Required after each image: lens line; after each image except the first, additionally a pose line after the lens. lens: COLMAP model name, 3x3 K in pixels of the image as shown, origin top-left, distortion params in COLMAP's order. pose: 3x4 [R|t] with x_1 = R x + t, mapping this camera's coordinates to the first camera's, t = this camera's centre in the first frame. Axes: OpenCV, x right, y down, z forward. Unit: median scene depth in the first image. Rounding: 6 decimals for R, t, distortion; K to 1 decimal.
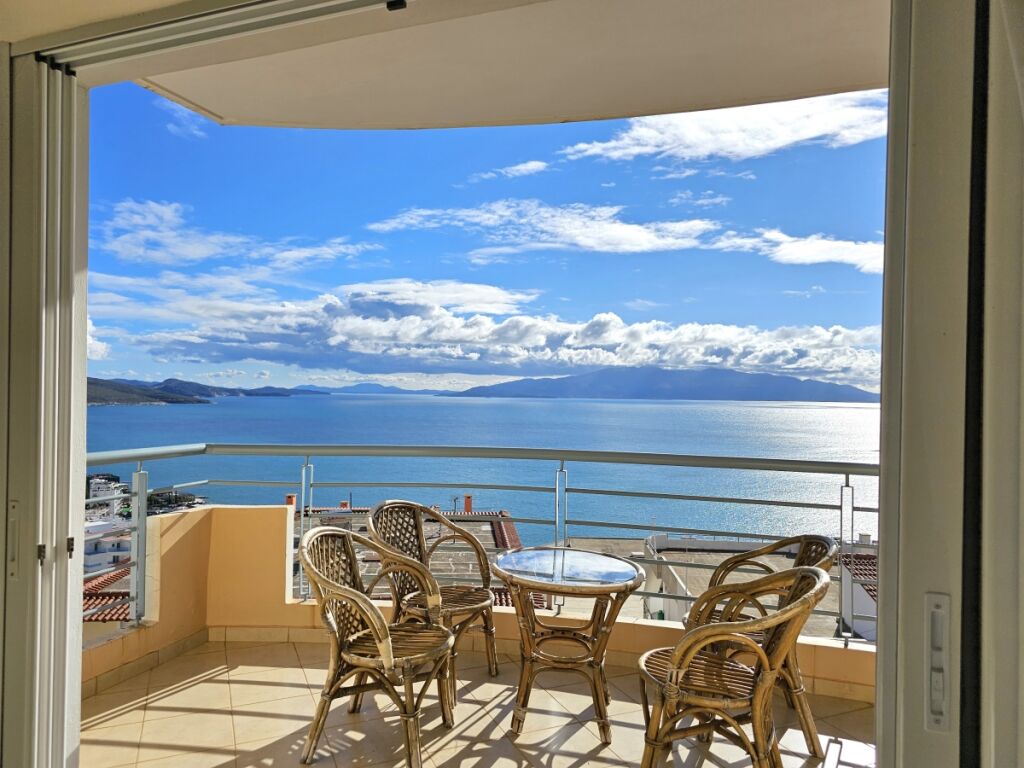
lens RADIAL K [[678.4, 0, 492.7], [0, 678.4, 386.3], [0, 0, 1]] dist [0.026785, -0.001889]
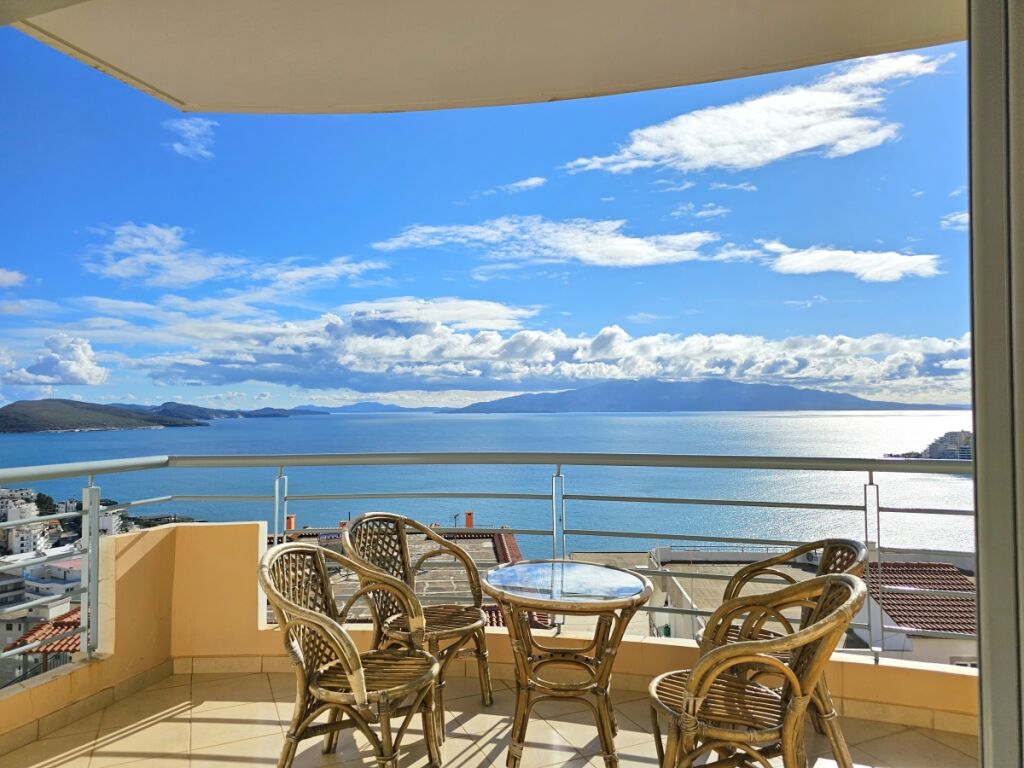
lens RADIAL K [[679.1, 0, 505.2], [0, 679.1, 386.7], [0, 0, 1]] dist [0.024509, -0.005767]
pose [[0.999717, -0.020335, 0.012369, 0.023007], [0.020618, 0.999517, -0.023235, 0.028793], [-0.011890, 0.023483, 0.999654, 0.099282]]
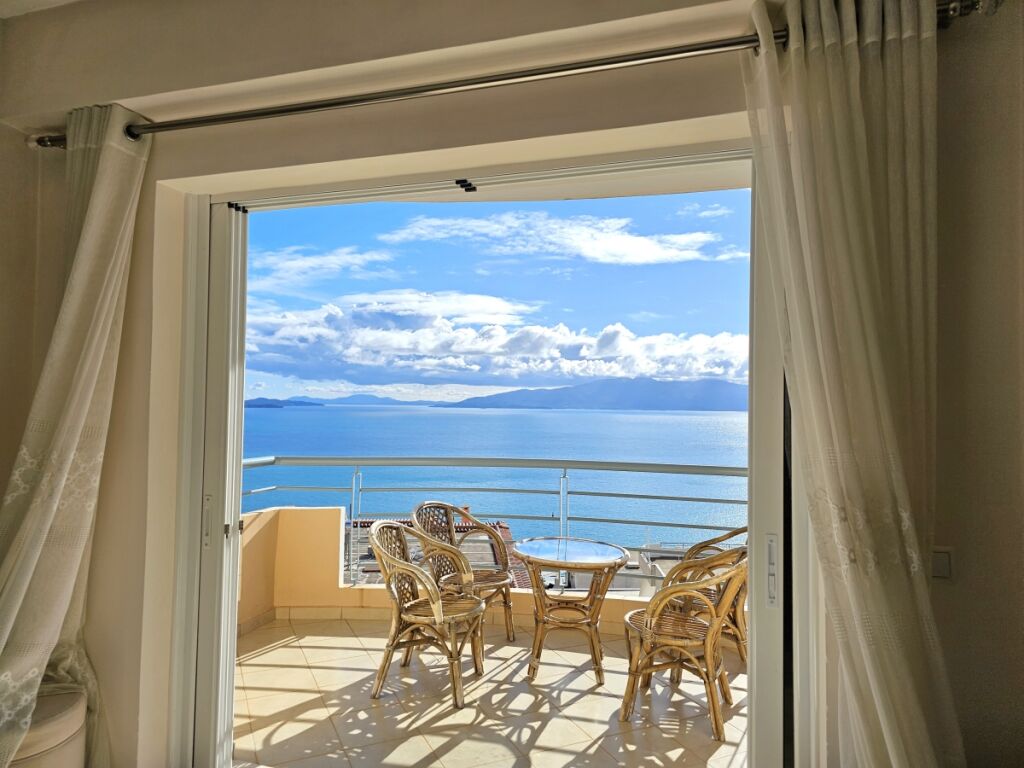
lens RADIAL K [[676.4, 0, 512.5], [0, 676.4, 378.6], [0, 0, 1]] dist [0.035240, -0.015453]
pose [[0.999470, 0.000739, 0.032533, -0.042179], [0.000109, 0.999661, -0.026045, -0.027702], [-0.032541, 0.026034, 0.999131, -0.286554]]
